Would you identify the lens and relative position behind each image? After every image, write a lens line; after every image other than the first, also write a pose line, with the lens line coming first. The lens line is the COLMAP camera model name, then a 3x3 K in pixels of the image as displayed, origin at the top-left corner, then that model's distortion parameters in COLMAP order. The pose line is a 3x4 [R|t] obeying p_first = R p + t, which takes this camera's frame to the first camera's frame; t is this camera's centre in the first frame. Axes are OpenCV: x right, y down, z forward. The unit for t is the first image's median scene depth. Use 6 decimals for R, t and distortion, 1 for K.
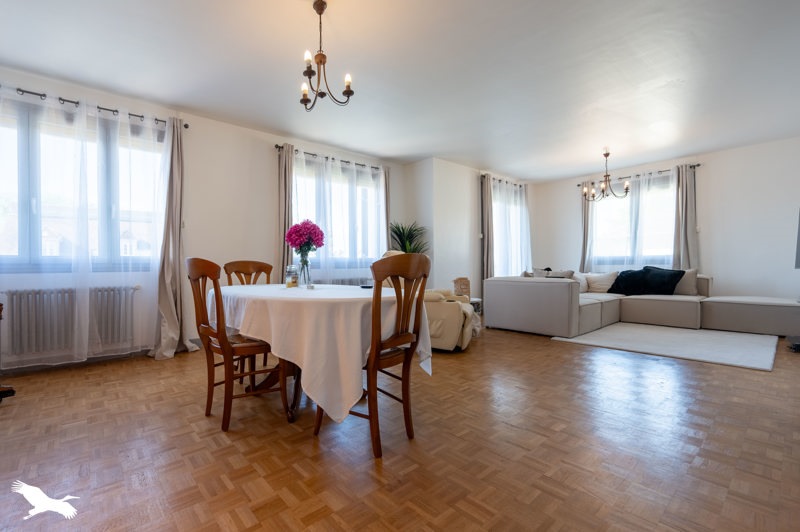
lens RADIAL K [[324.1, 0, 397.4], [0, 324.1, 264.5], [0, 0, 1]] dist [0.000142, -0.000494]
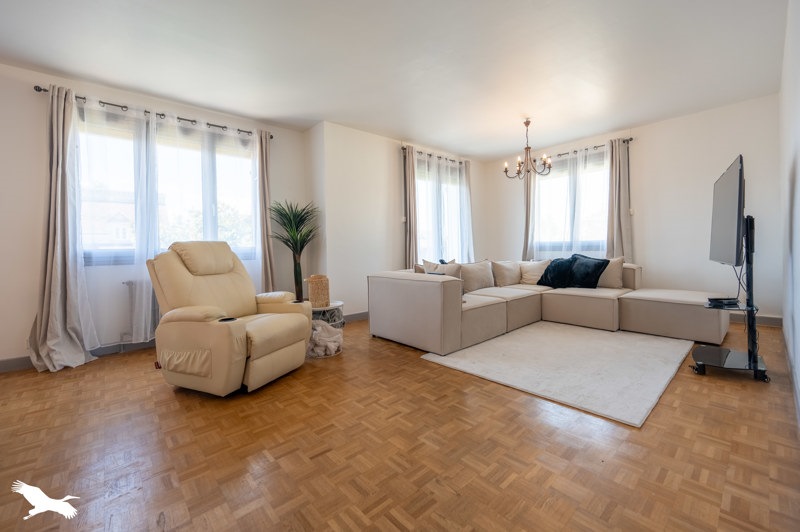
lens RADIAL K [[324.1, 0, 438.2], [0, 324.1, 248.1], [0, 0, 1]] dist [0.000142, -0.000494]
pose [[0.993743, -0.010194, 0.111227, 0.296053], [0.010021, 0.999948, 0.002121, -0.015626], [-0.111243, -0.000993, 0.993793, 0.171979]]
